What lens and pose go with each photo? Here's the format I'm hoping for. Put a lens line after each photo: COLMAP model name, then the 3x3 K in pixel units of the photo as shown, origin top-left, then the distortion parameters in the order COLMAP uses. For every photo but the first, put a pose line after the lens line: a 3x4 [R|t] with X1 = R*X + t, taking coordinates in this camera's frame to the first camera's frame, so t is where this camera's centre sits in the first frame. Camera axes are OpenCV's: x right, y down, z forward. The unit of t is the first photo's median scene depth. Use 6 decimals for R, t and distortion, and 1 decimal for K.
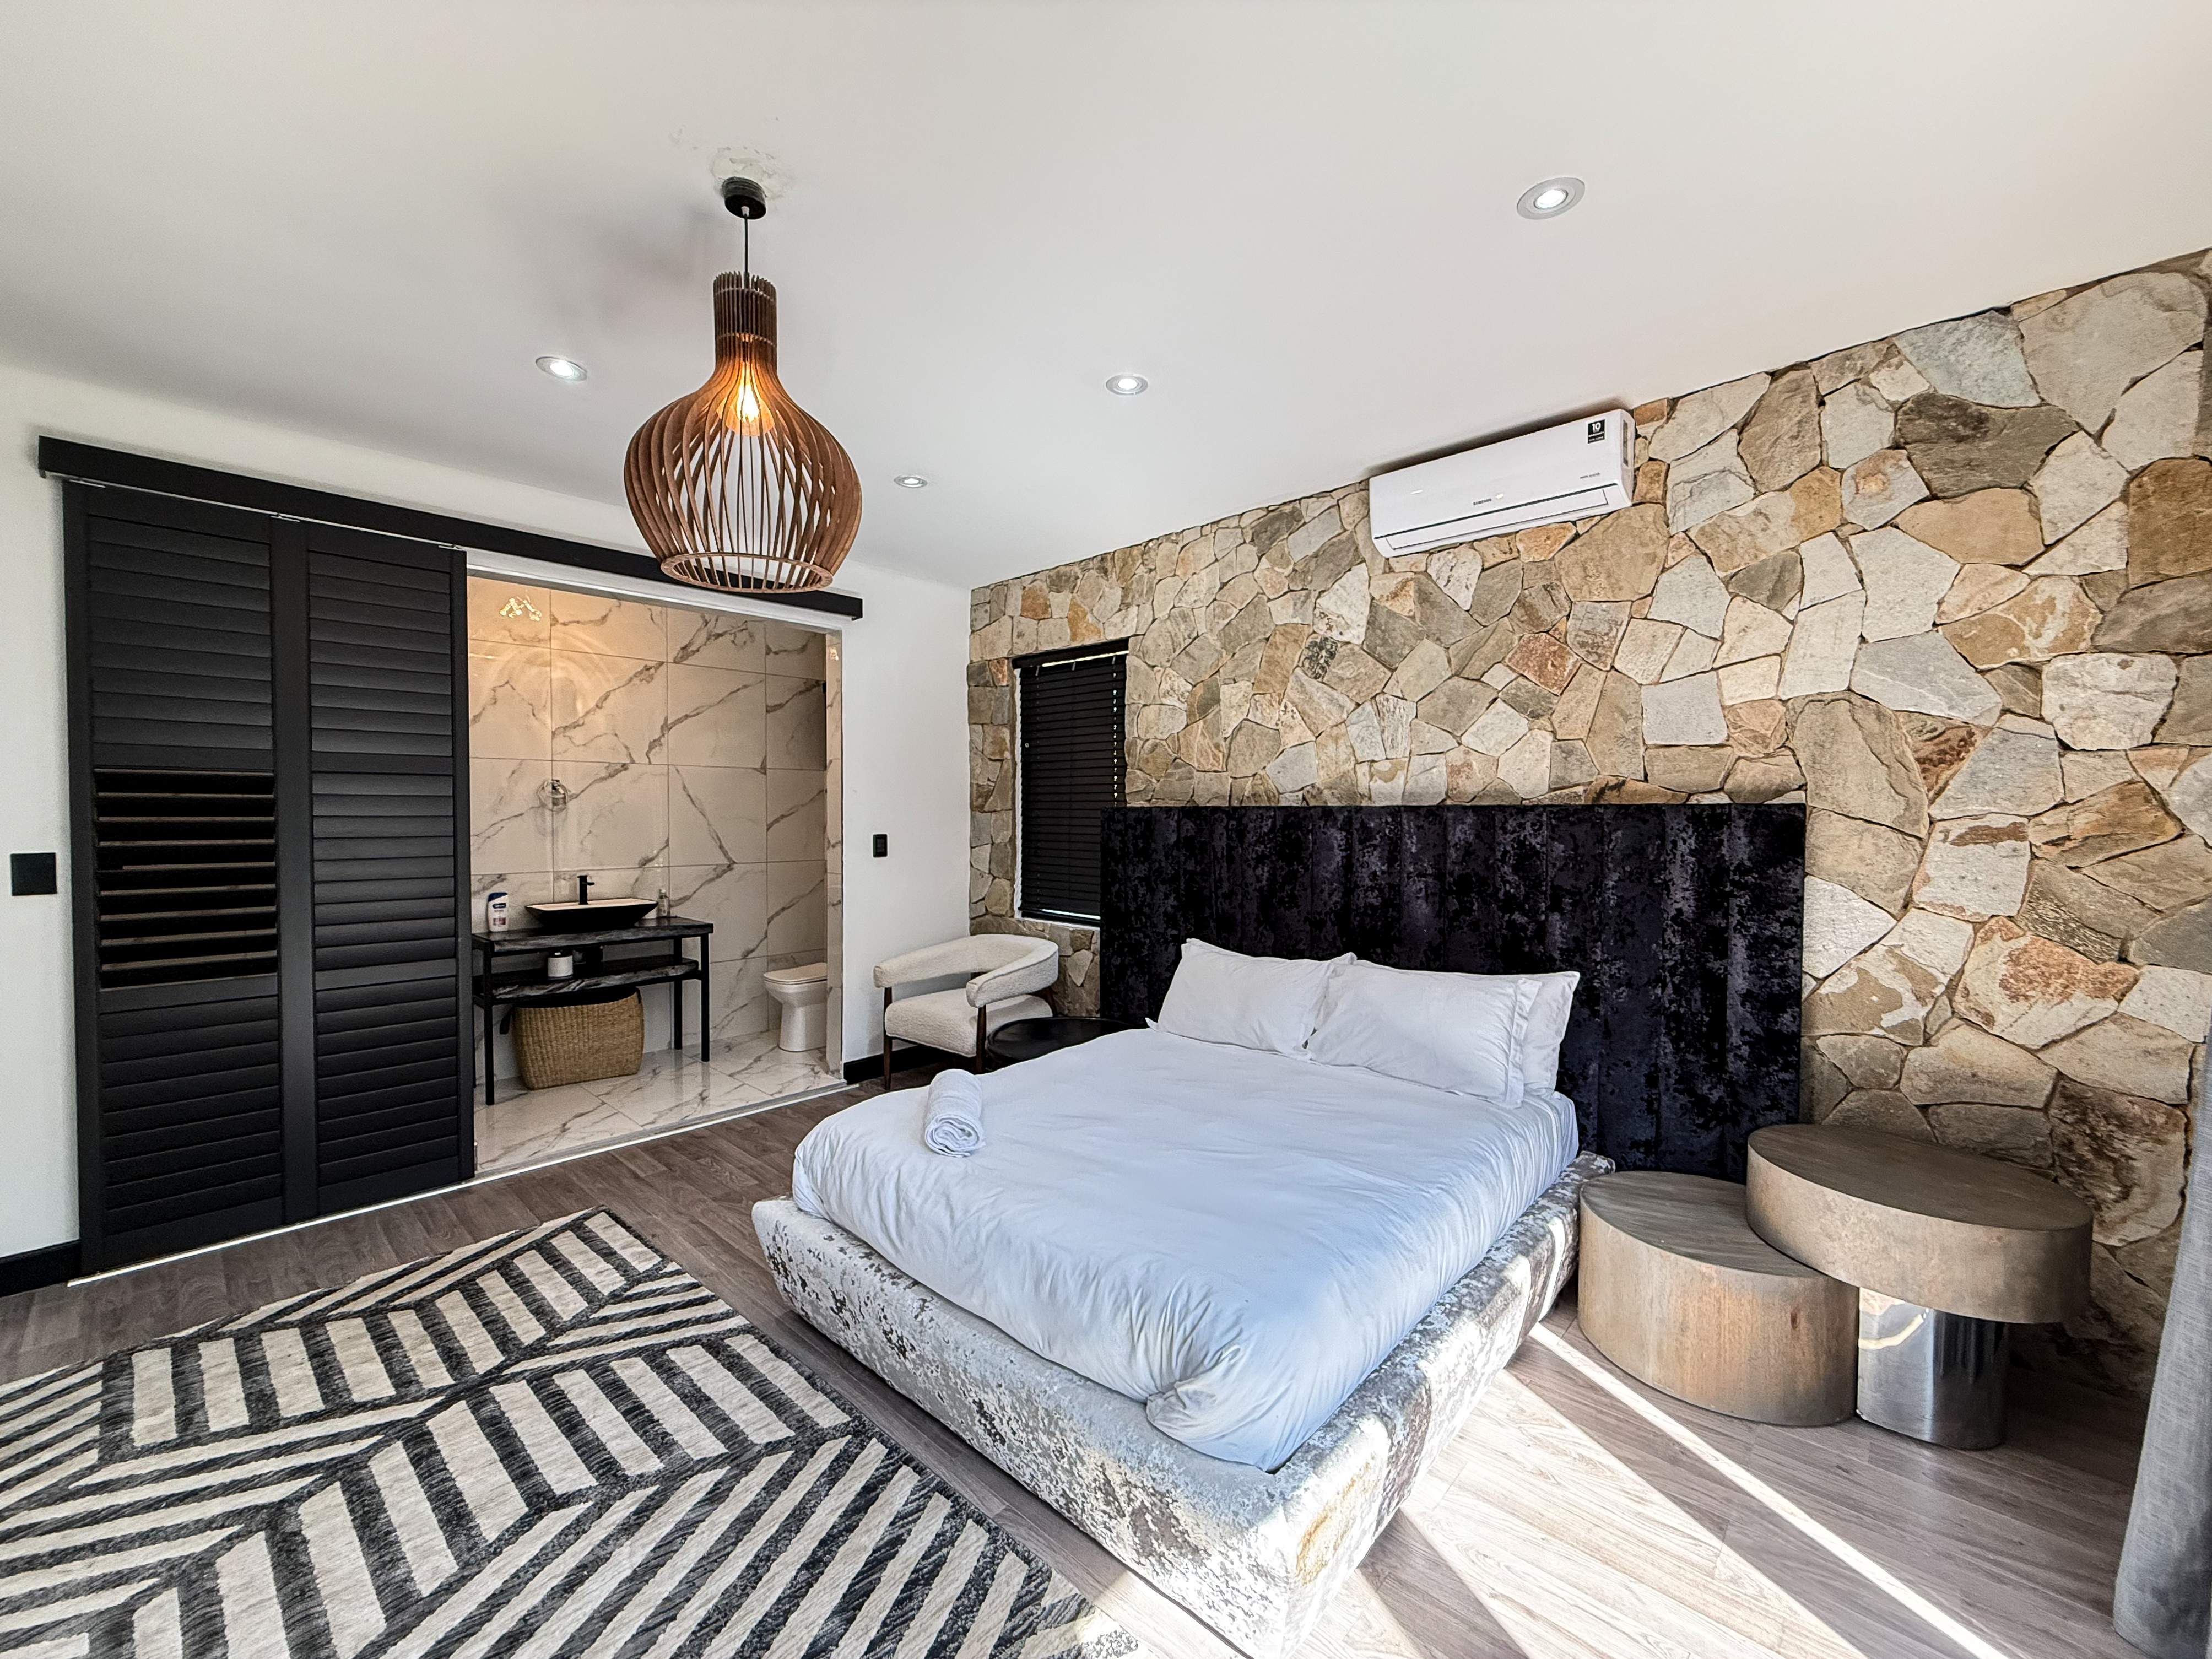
lens RADIAL K [[901.2, 0, 1116.7], [0, 901.2, 829.7], [0, 0, 1]] dist [0.003394, -0.001387]
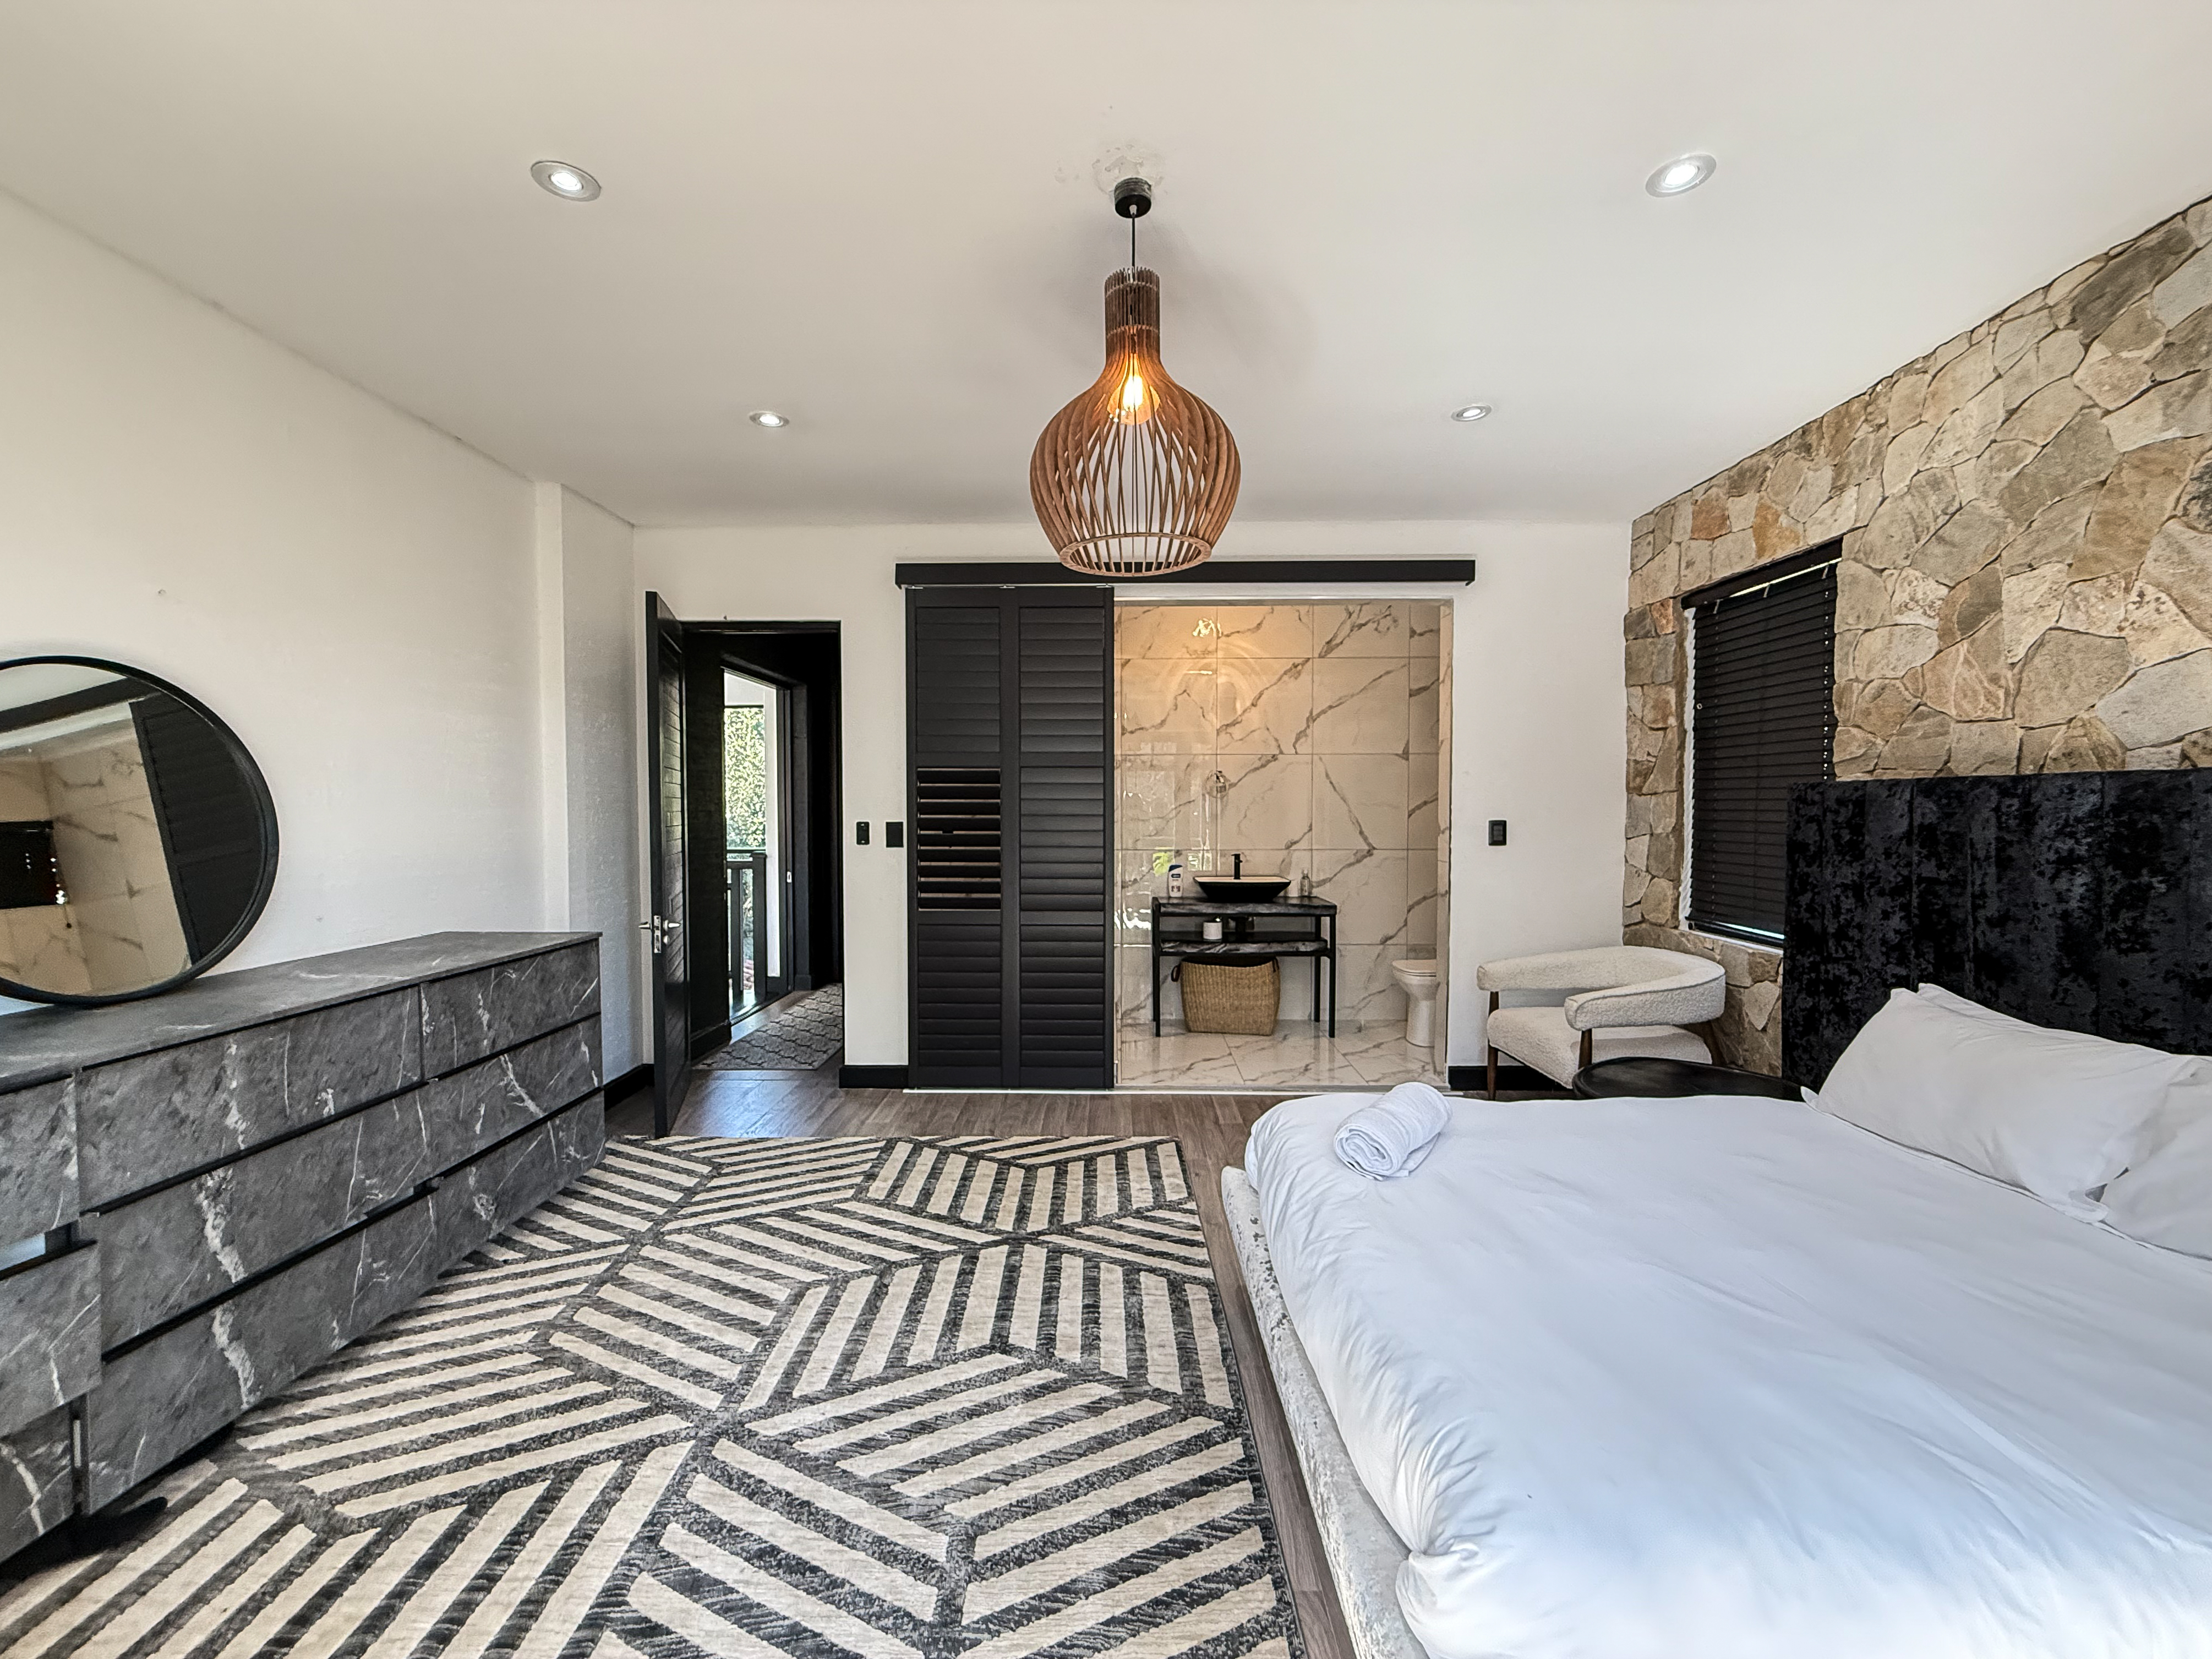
lens RADIAL K [[901.2, 0, 1094.3], [0, 901.2, 831.0], [0, 0, 1]] dist [0.003394, -0.001387]
pose [[0.661806, 0.017806, -0.749464, 0.205906], [-0.013507, 0.999839, 0.011827, 0.015264], [0.749553, 0.002296, 0.661940, 0.156885]]
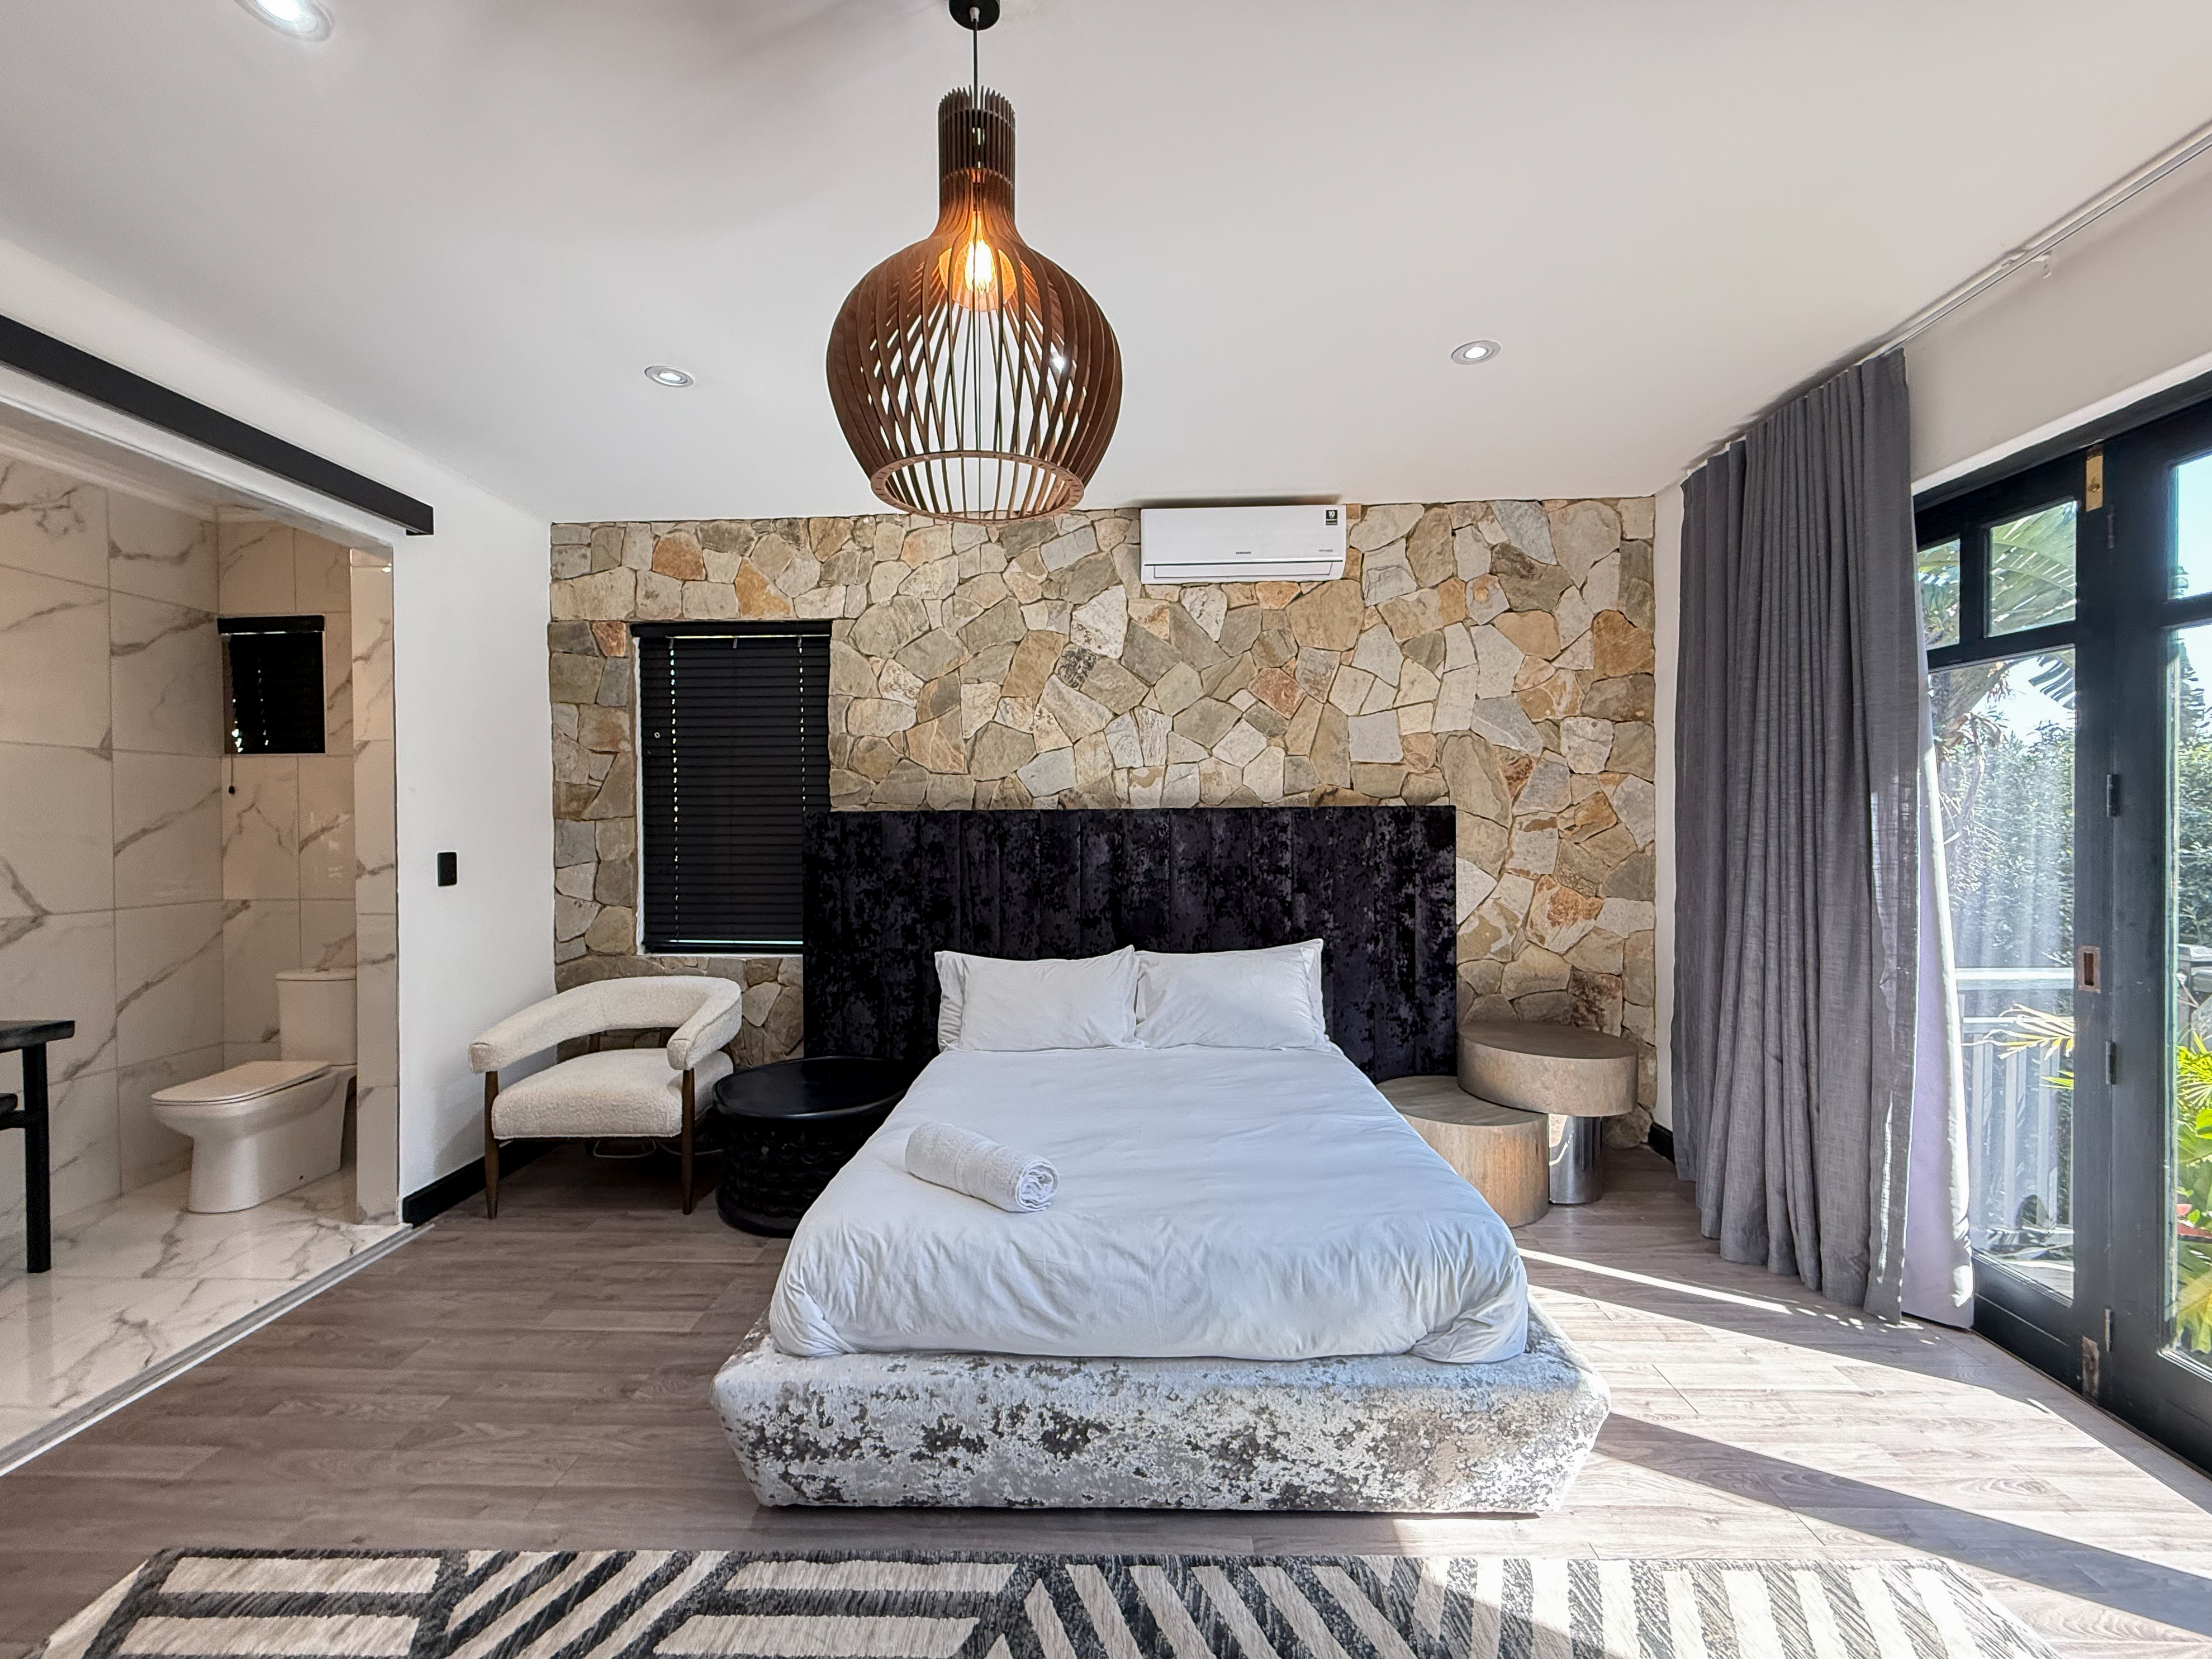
lens RADIAL K [[901.3, 0, 1120.0], [0, 901.3, 828.3], [0, 0, 1]] dist [0.003394, -0.001387]
pose [[0.750584, -0.012925, 0.660649, -0.477815], [0.022912, 0.999717, -0.006473, 0.003867], [-0.660378, 0.019995, 0.750667, 0.207182]]
